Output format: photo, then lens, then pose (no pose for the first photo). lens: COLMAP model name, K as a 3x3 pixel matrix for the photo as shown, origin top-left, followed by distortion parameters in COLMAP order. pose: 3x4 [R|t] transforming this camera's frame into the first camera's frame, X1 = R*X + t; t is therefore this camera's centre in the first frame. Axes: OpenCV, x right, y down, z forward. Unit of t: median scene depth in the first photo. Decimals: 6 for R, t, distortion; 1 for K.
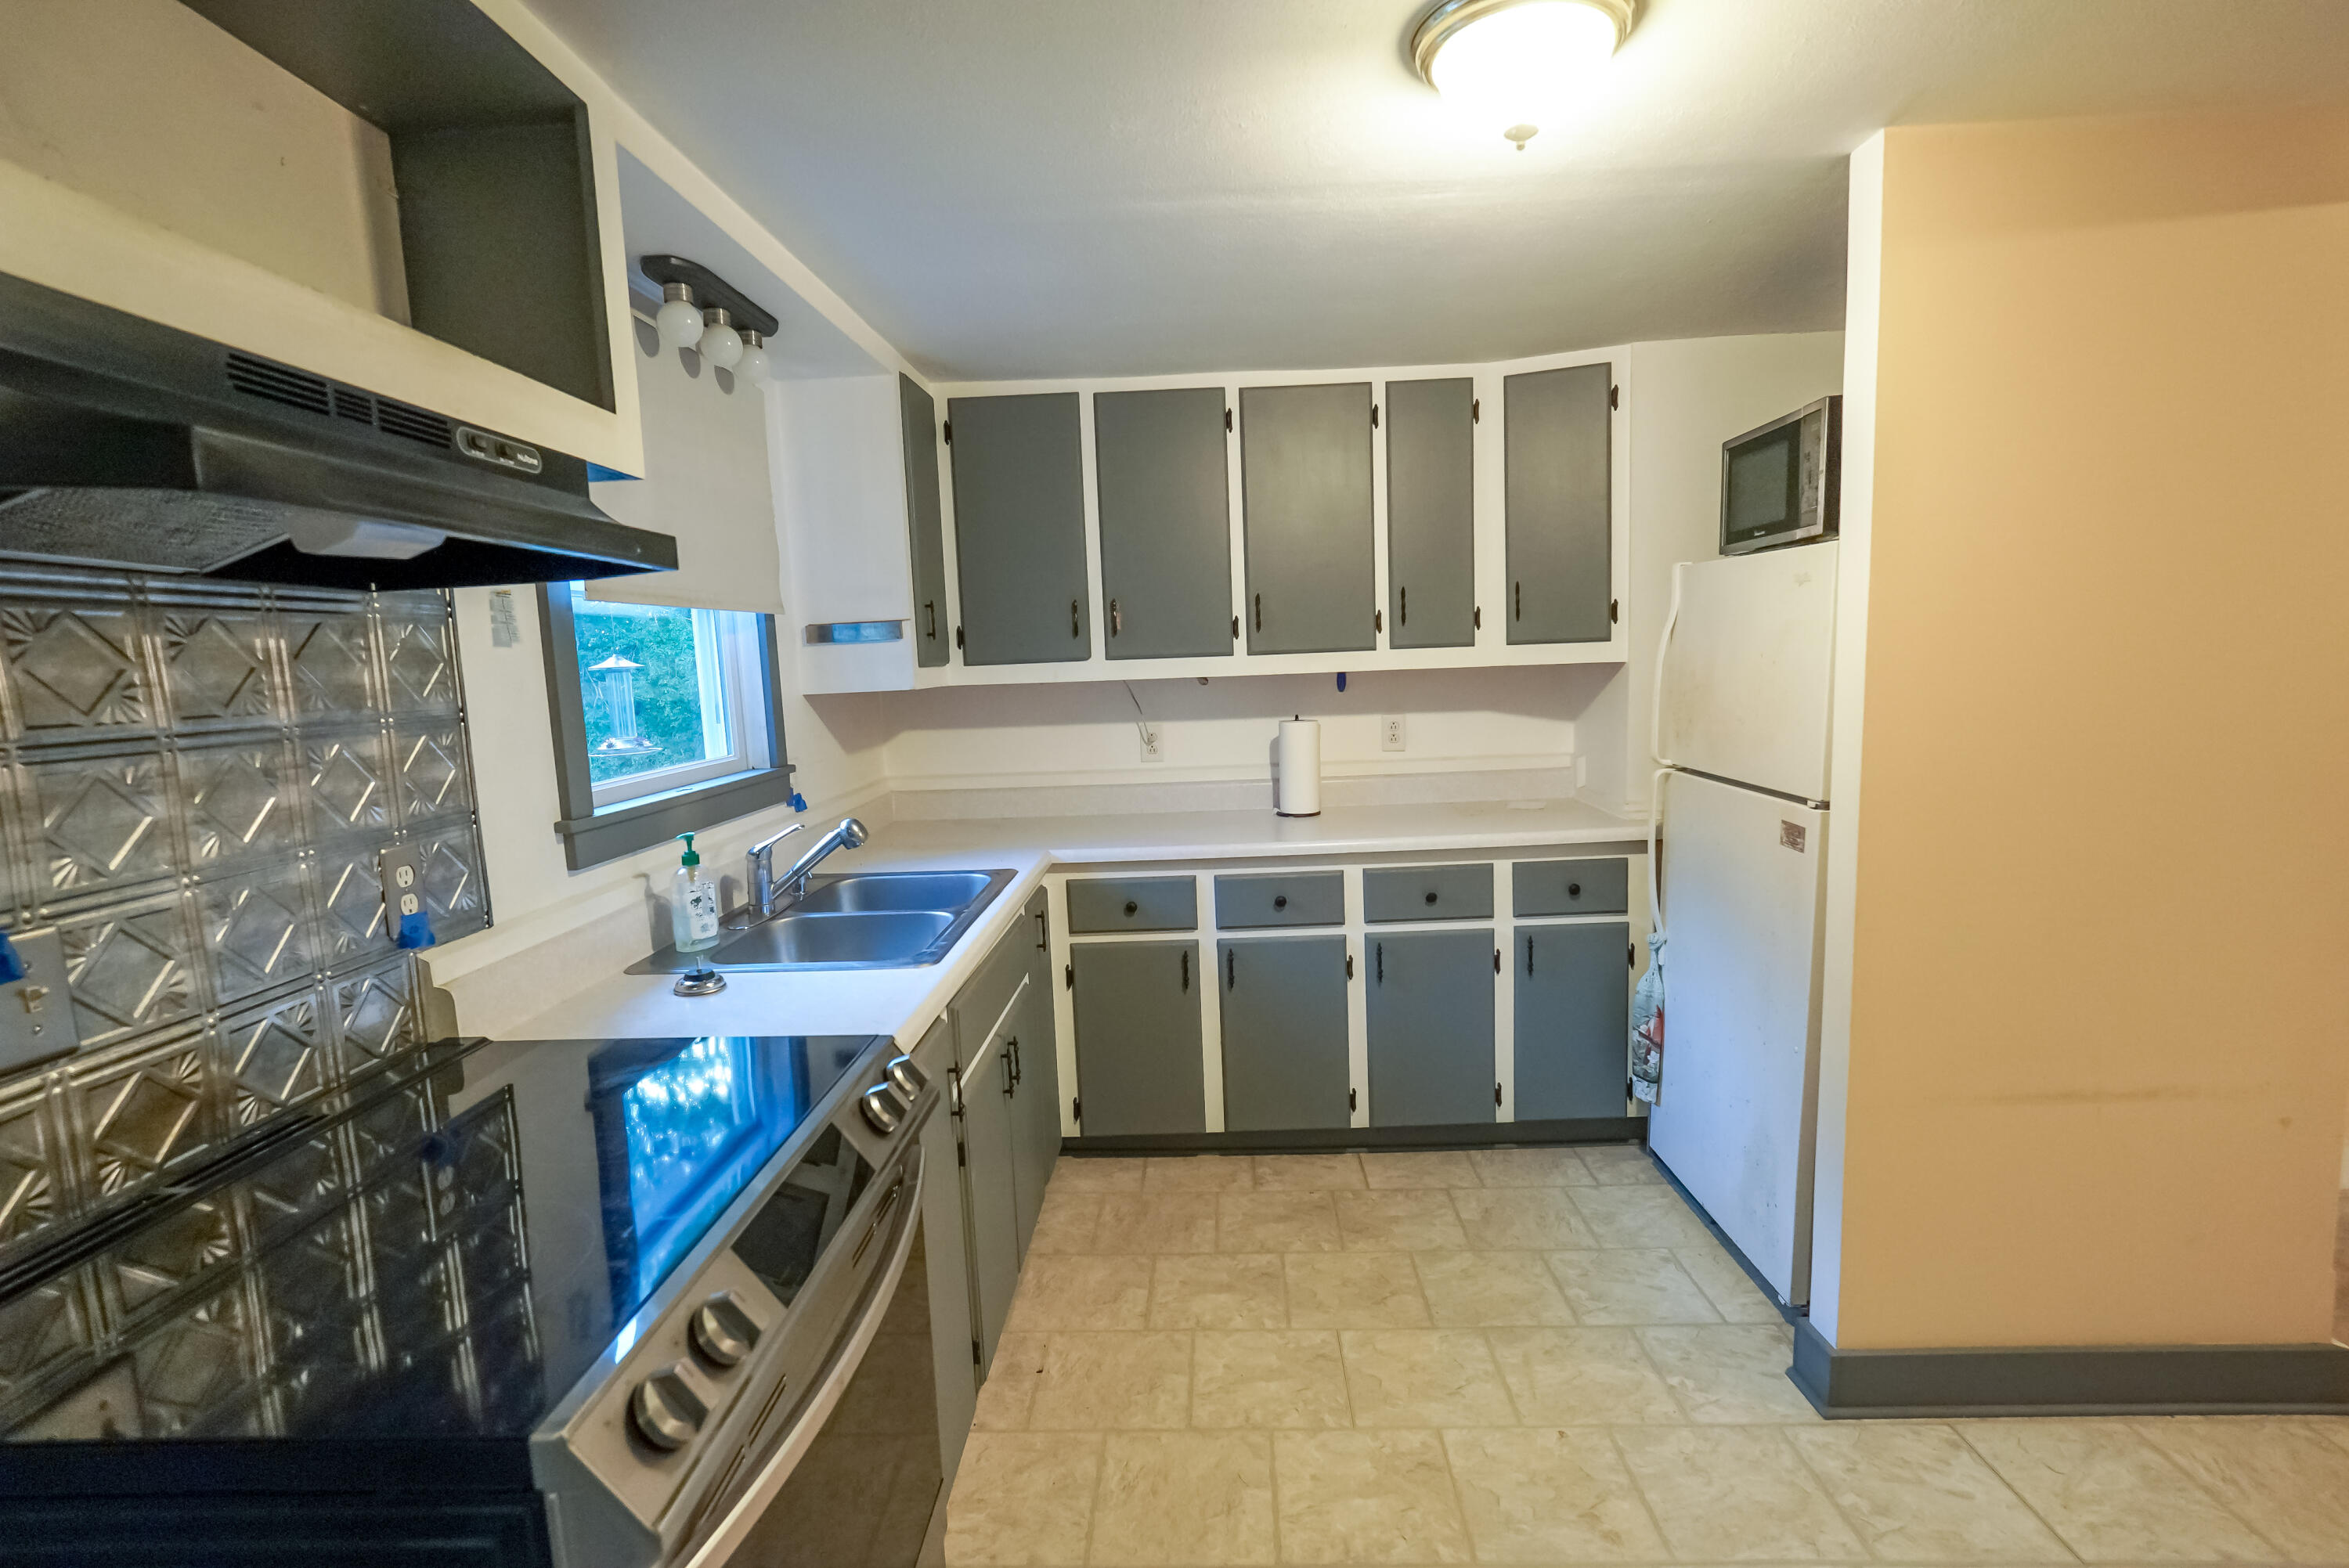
lens RADIAL K [[1065.7, 0, 1174.5], [0, 1065.7, 784.0], [0, 0, 1]] dist [-0.021606, 0.007472]
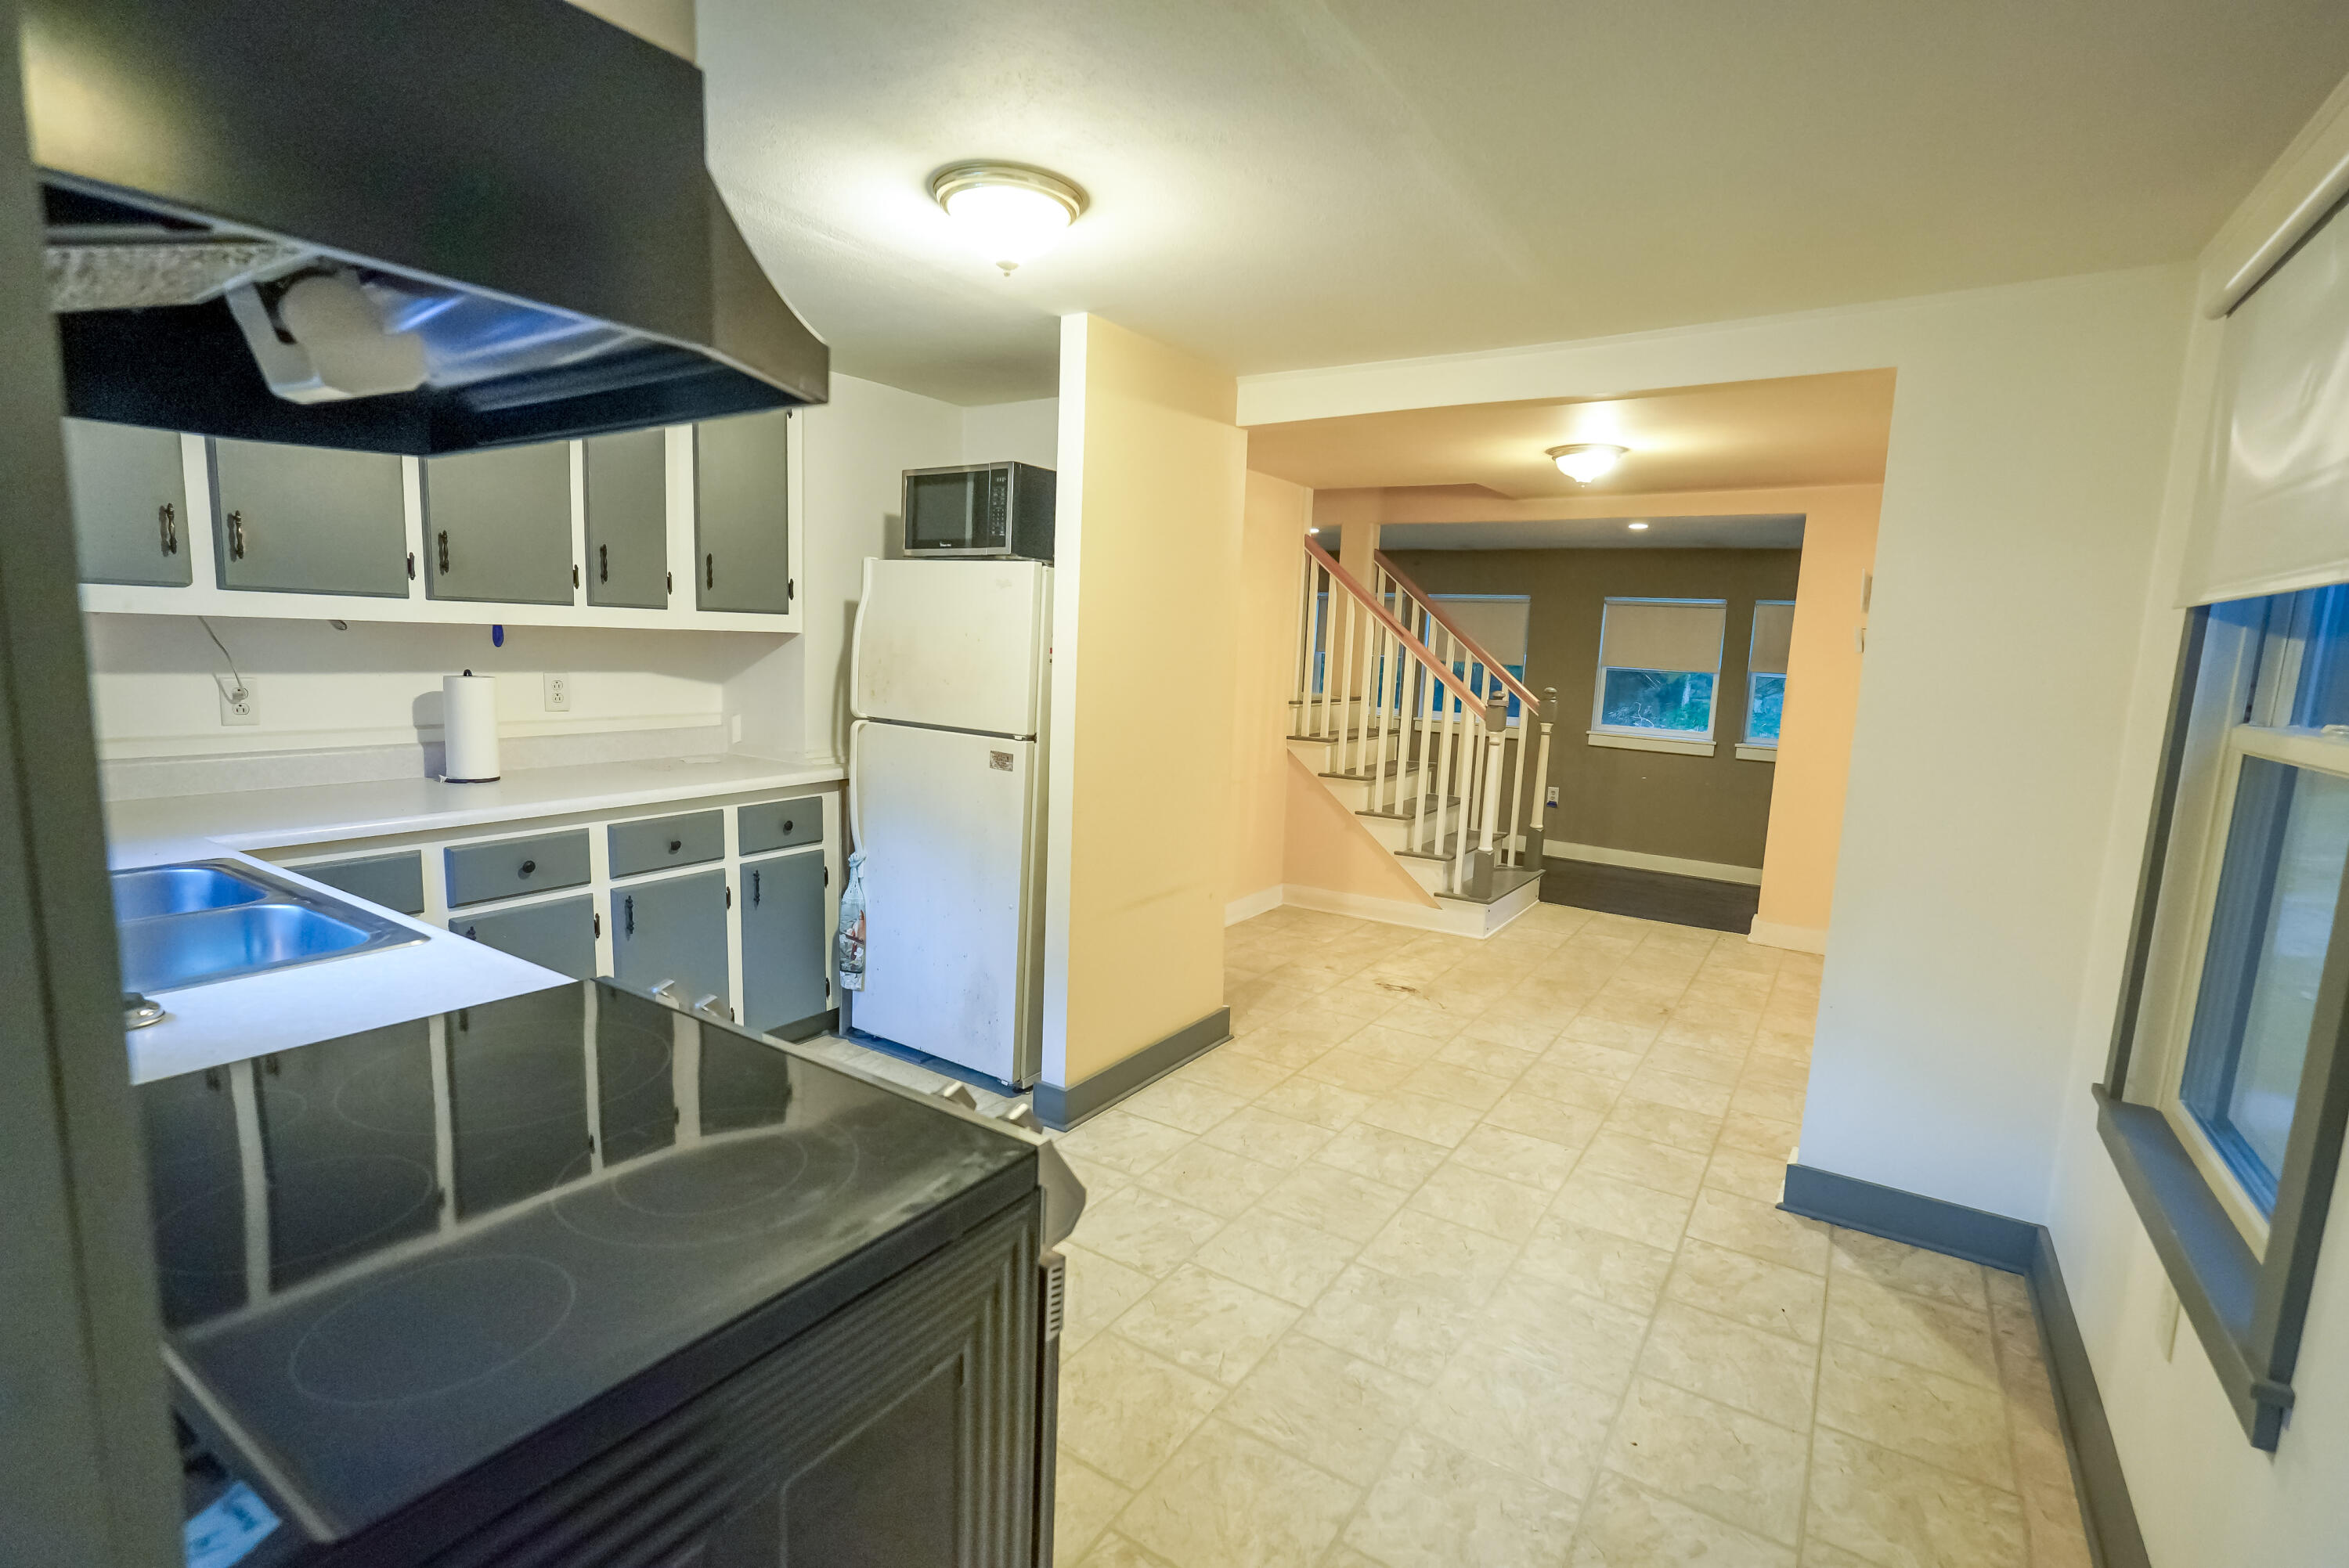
lens RADIAL K [[1065.7, 0, 1174.5], [0, 1065.7, 784.0], [0, 0, 1]] dist [-0.021606, 0.007472]
pose [[0.521583, -0.057359, 0.851271, -0.387682], [0.039417, 0.998292, 0.043114, 0.019148], [-0.852290, 0.011067, 0.522953, 0.023745]]
